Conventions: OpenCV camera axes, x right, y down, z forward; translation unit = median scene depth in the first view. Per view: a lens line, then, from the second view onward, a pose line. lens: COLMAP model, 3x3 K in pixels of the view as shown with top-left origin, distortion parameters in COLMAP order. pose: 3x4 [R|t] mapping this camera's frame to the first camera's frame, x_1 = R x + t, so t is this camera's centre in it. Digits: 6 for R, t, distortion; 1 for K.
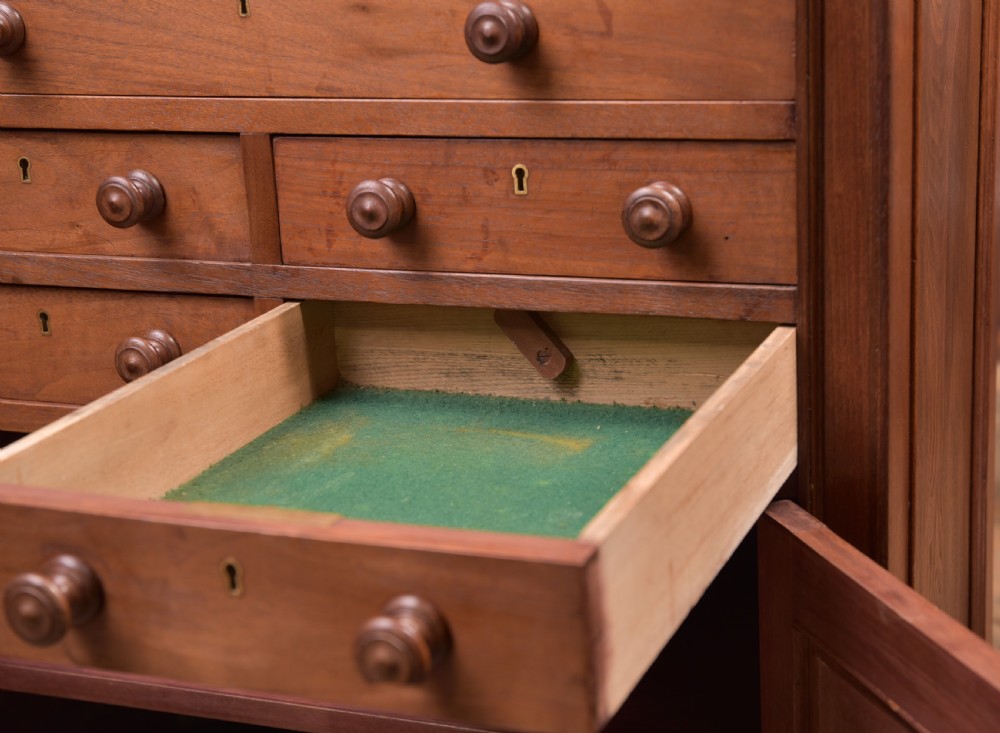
lens RADIAL K [[1824.6, 0, 542.5], [0, 1824.6, 372.9], [0, 0, 1]] dist [0.133450, 0.000000]
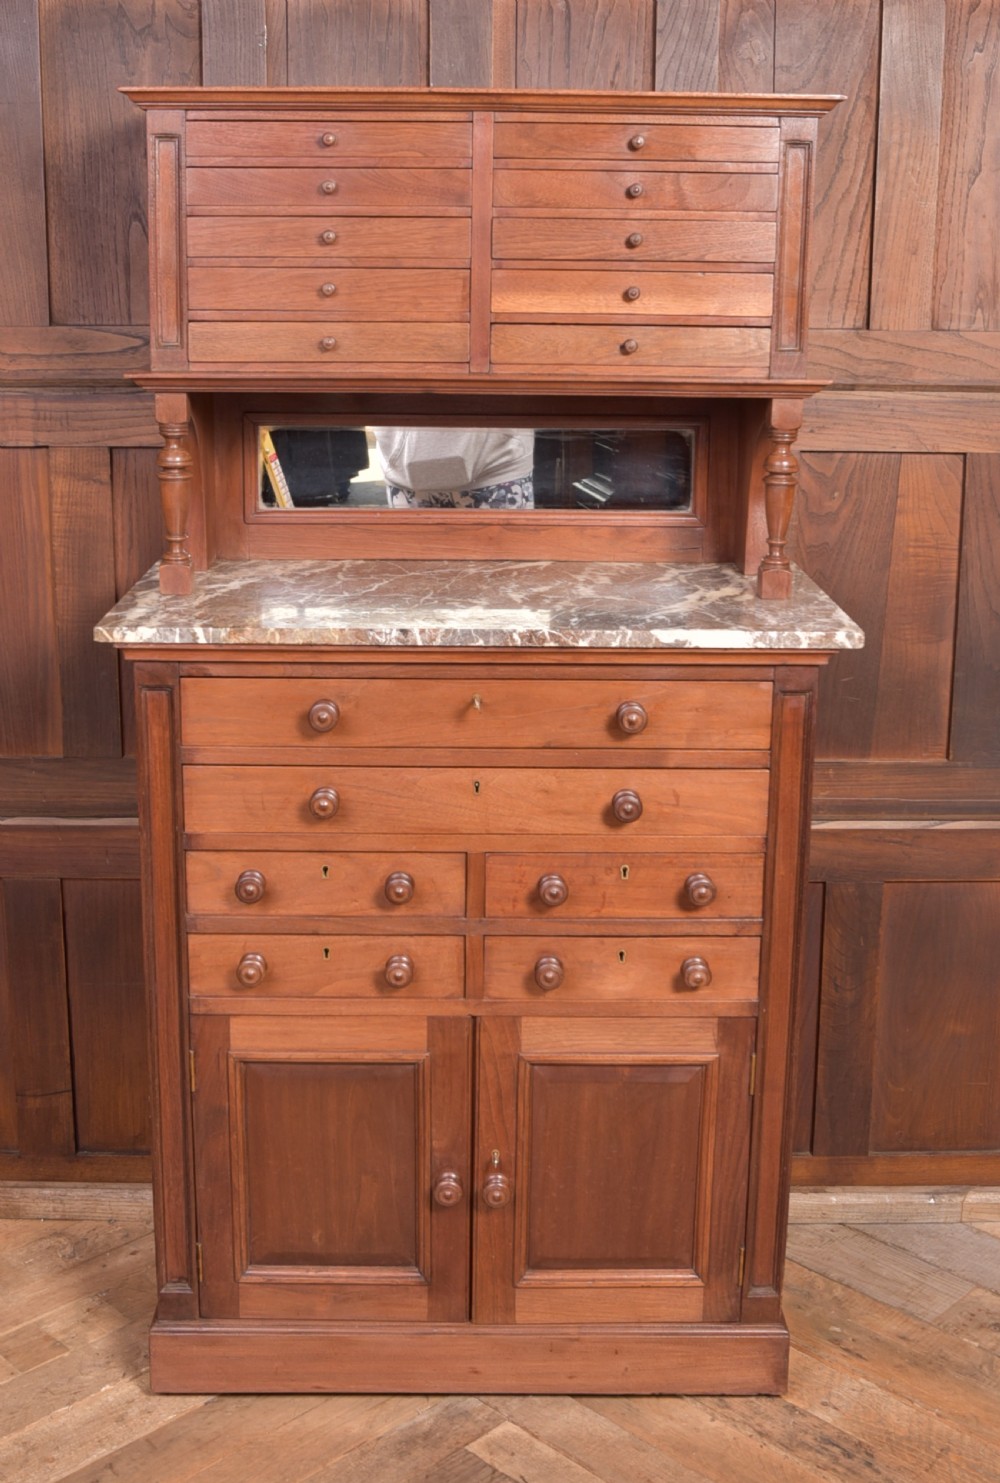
lens RADIAL K [[1774.1, 0, 475.2], [0, 1774.1, 644.4], [0, 0, 1]] dist [-0.079487, 0.000000]
pose [[0.926433, -0.029623, 0.375293, -0.882262], [0.053827, 0.997080, -0.054172, -0.257804], [-0.372592, 0.070388, 0.925322, -0.752220]]
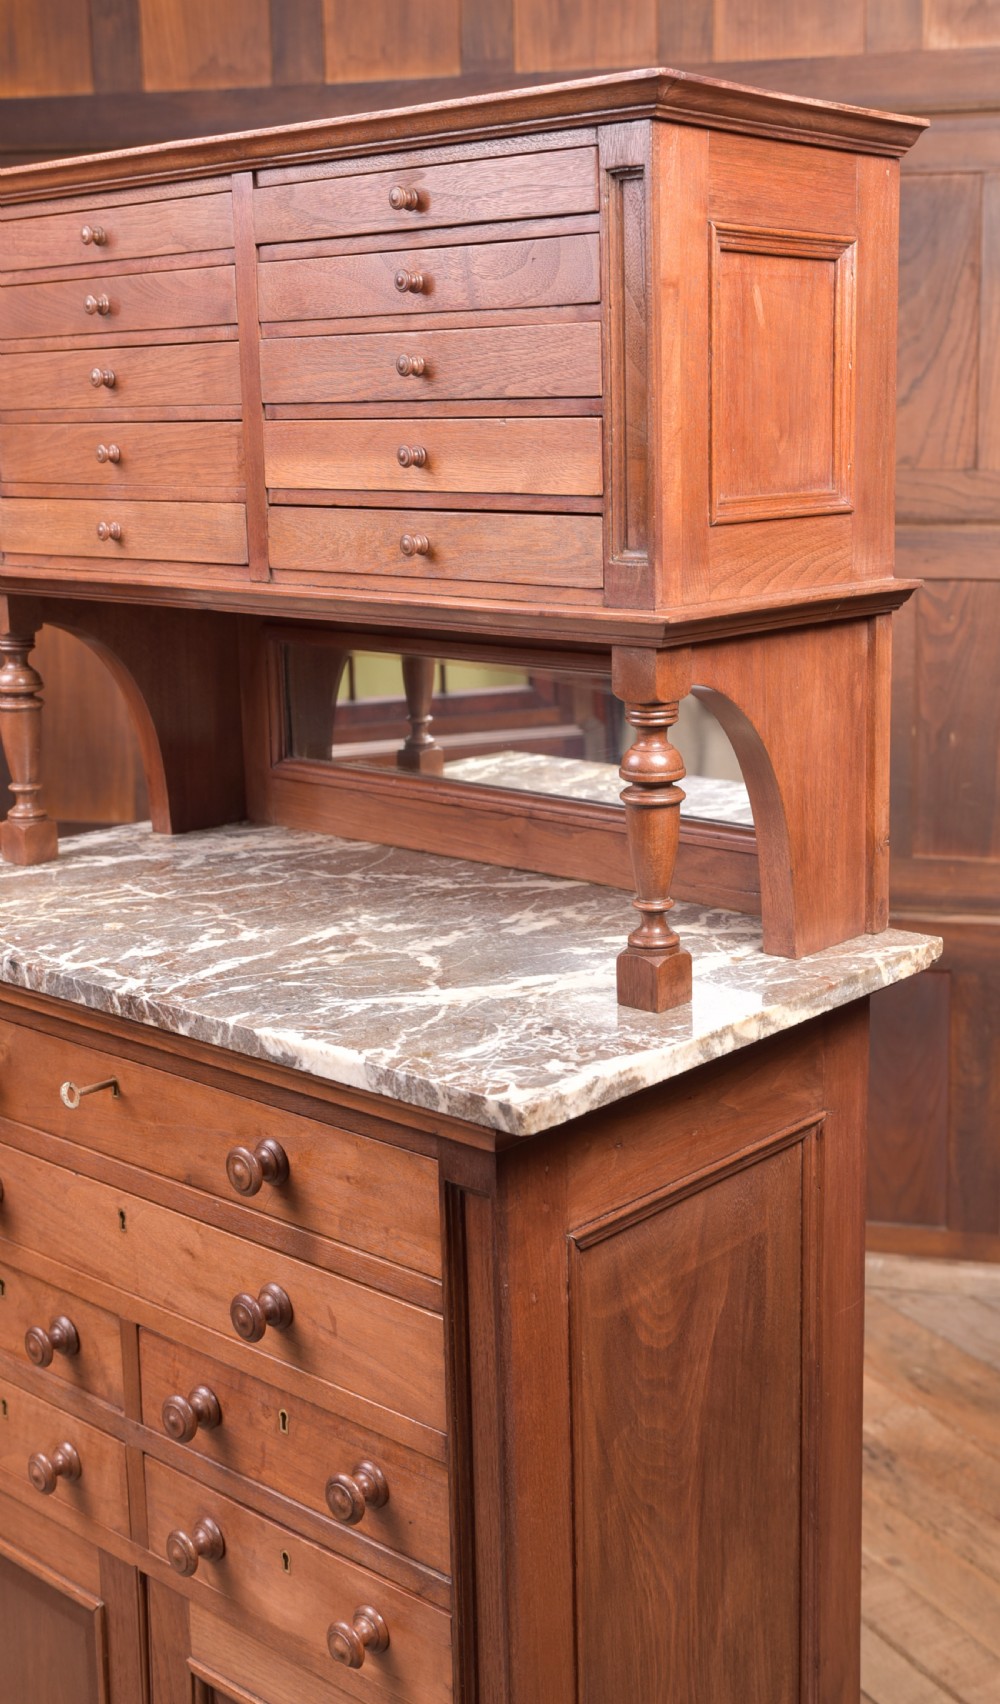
lens RADIAL K [[1957.5, 0, 630.4], [0, 1957.5, 758.0], [0, 0, 1]] dist [-0.013411, 0.000000]
pose [[0.952570, 0.084704, -0.292295, 0.538489], [-0.112673, 0.990391, -0.080187, -0.457098], [0.282694, 0.109318, 0.952960, -0.199761]]
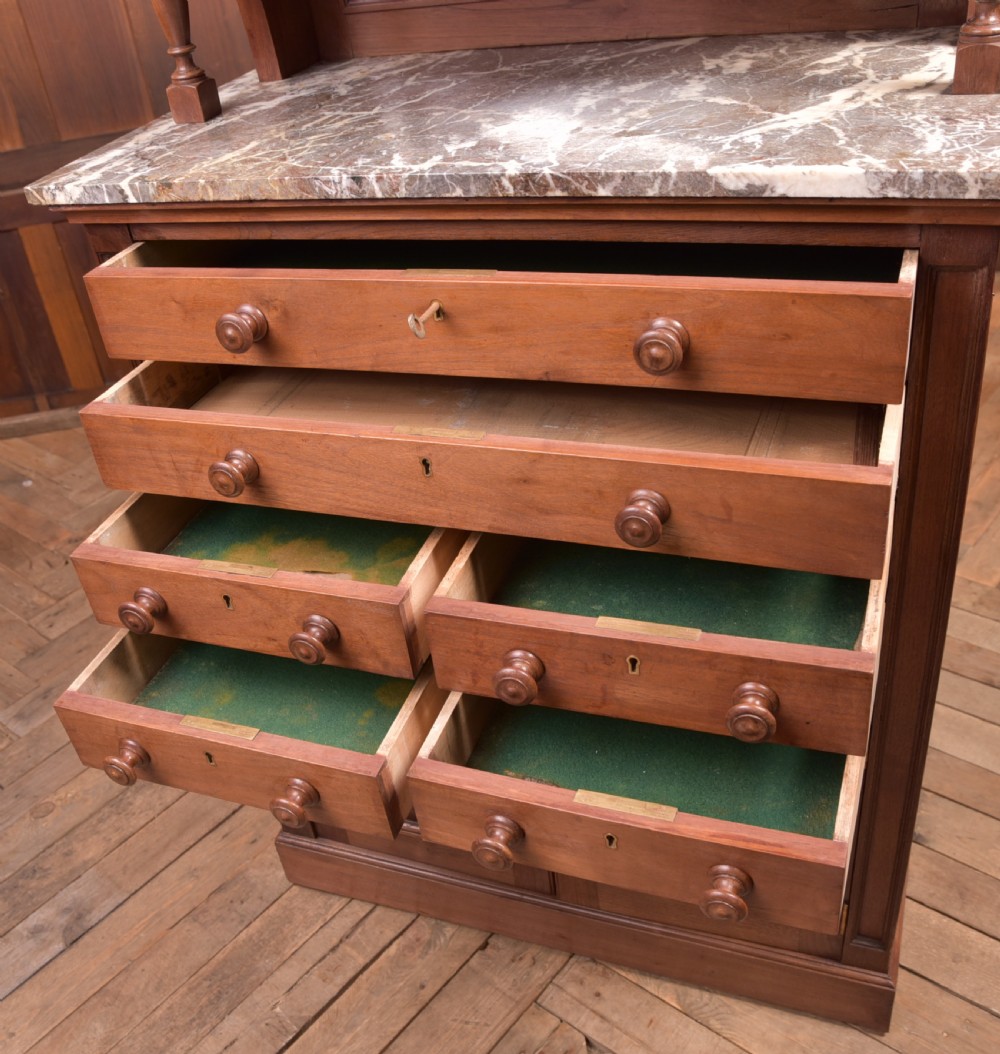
lens RADIAL K [[1107.4, 0, 452.2], [0, 1107.4, 548.8], [0, 0, 1]] dist [-0.081489, 0.000000]
pose [[0.995793, -0.071426, -0.057394, -0.158026], [0.086279, 0.941809, 0.324887, -0.375542], [0.030849, -0.328472, 0.944010, 0.139557]]
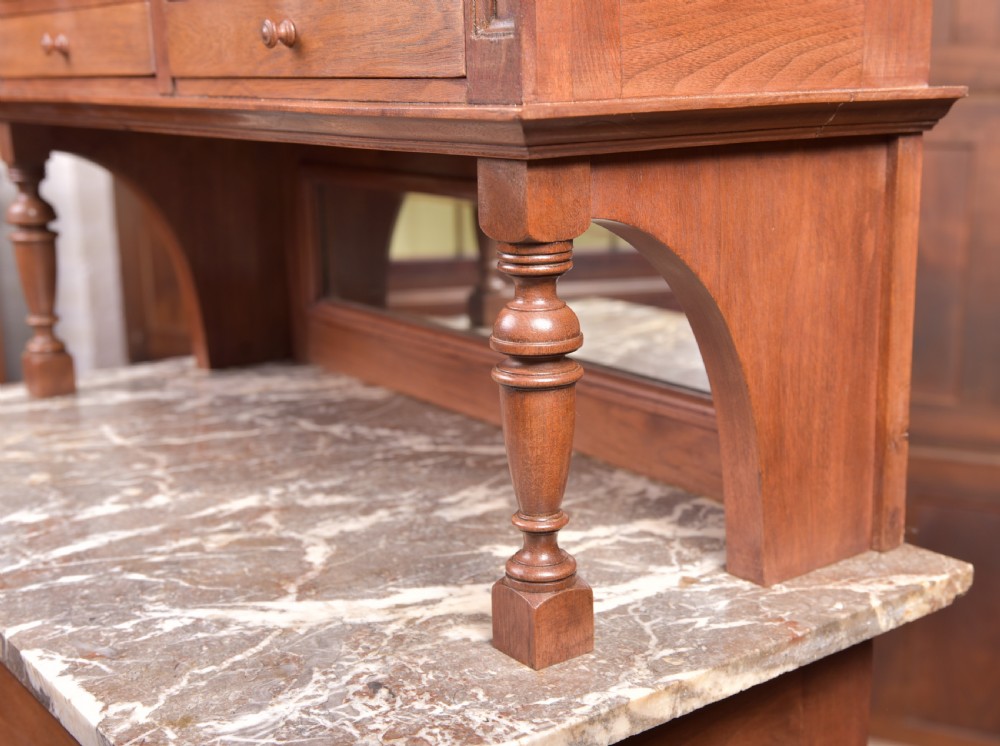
lens RADIAL K [[1351.2, 0, 541.9], [0, 1351.2, 385.9], [0, 0, 1]] dist [0.020445, 0.000000]
pose [[0.865427, 0.145503, -0.479443, 0.490475], [-0.158558, 0.987259, 0.013409, -0.535401], [0.475285, 0.064415, 0.877471, 0.435799]]
